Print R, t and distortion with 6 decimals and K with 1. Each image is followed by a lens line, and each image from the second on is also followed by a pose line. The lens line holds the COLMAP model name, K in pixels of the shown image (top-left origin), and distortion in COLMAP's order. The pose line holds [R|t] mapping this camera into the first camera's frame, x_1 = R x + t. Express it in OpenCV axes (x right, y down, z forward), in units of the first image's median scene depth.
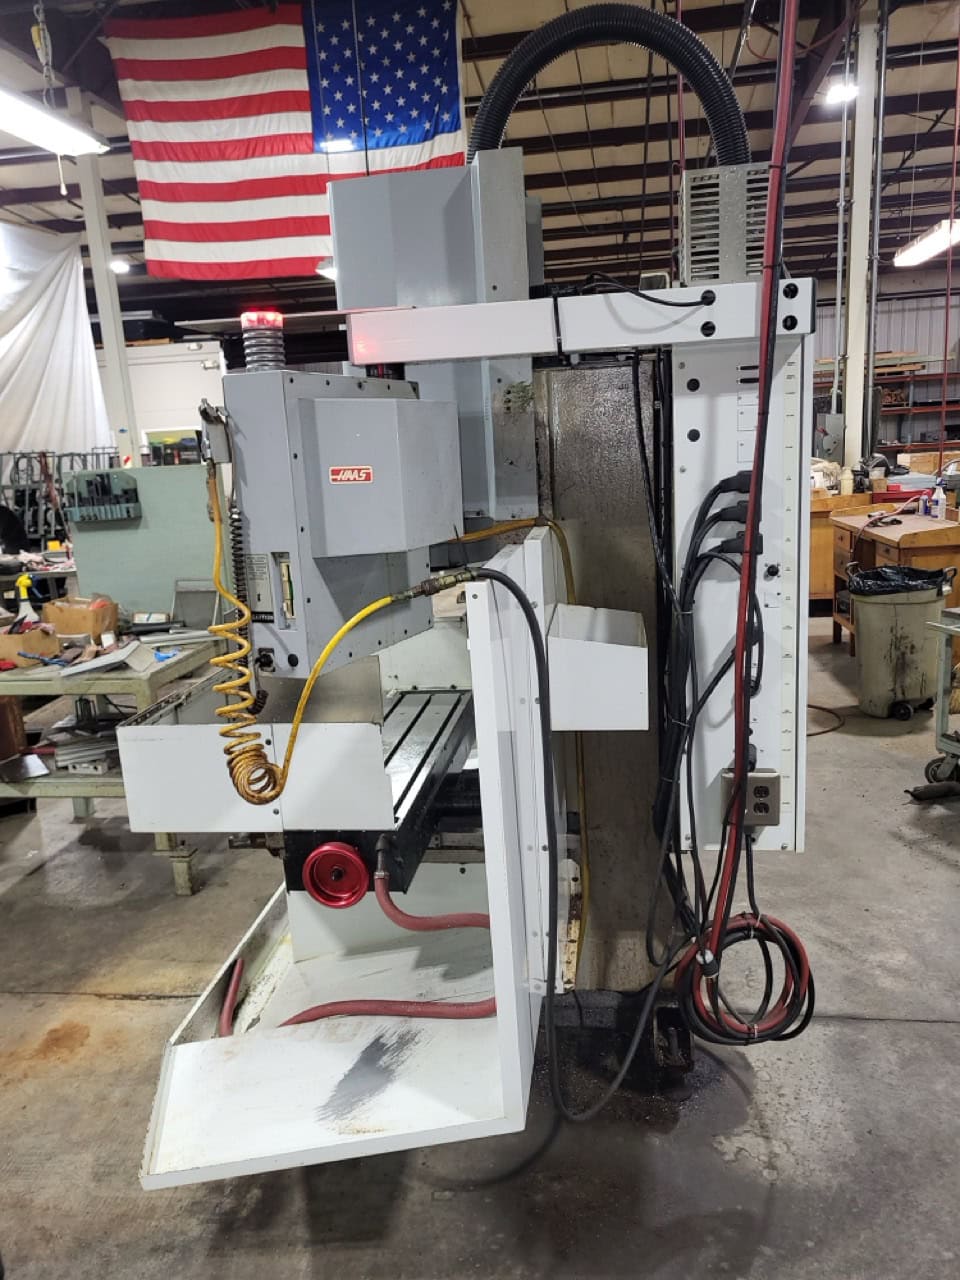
lens RADIAL K [[969.4, 0, 484.4], [0, 969.4, 658.4], [0, 0, 1]] dist [0.044630, -0.028509]
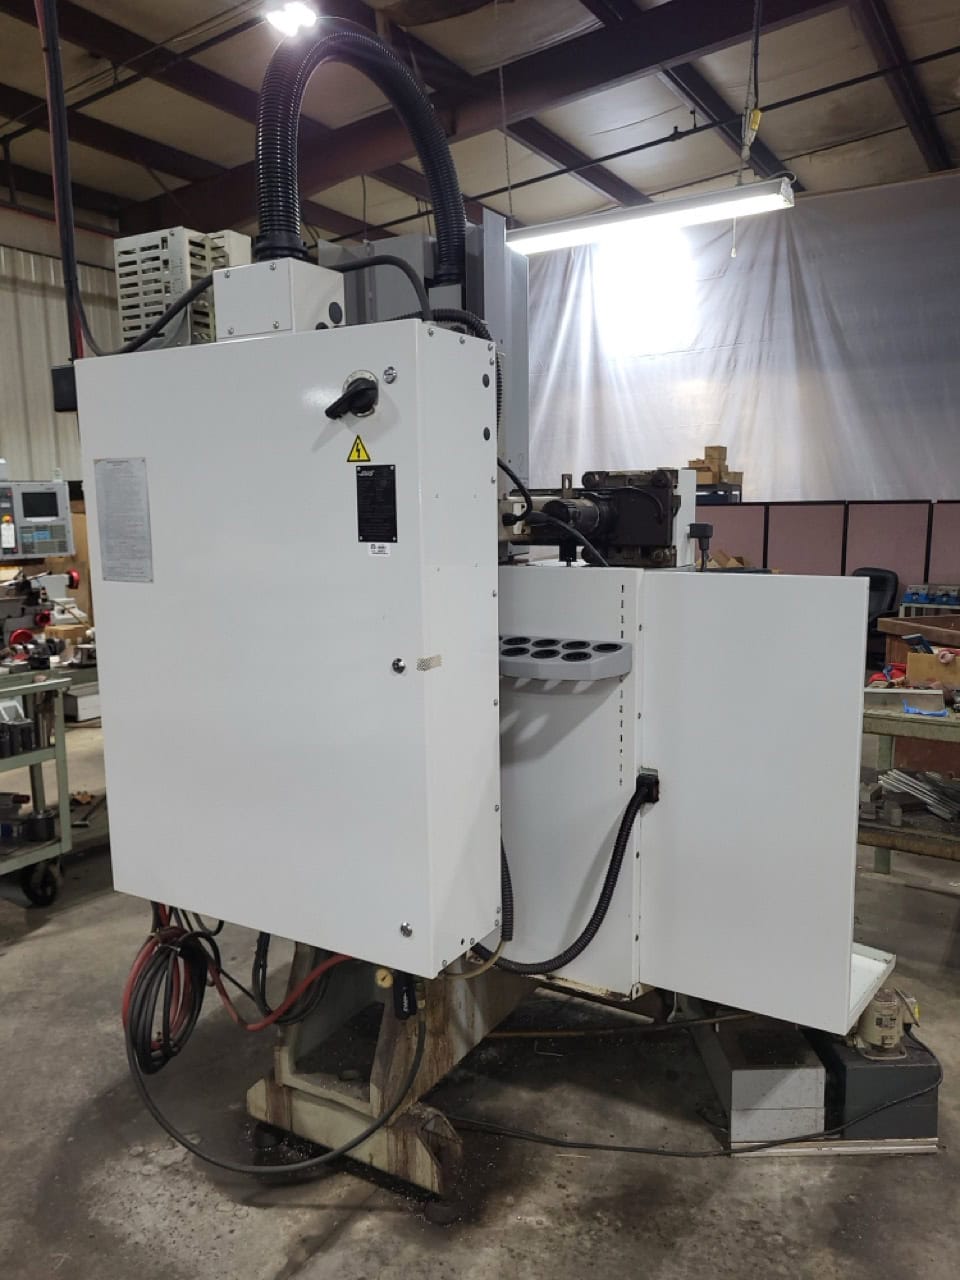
lens RADIAL K [[969.4, 0, 491.7], [0, 969.4, 663.5], [0, 0, 1]] dist [0.044630, -0.028509]
pose [[-0.382166, 0.211852, -0.899482, 1.046603], [-0.181030, 0.937343, 0.297684, -0.409072], [0.906189, 0.276597, -0.319869, 1.603842]]
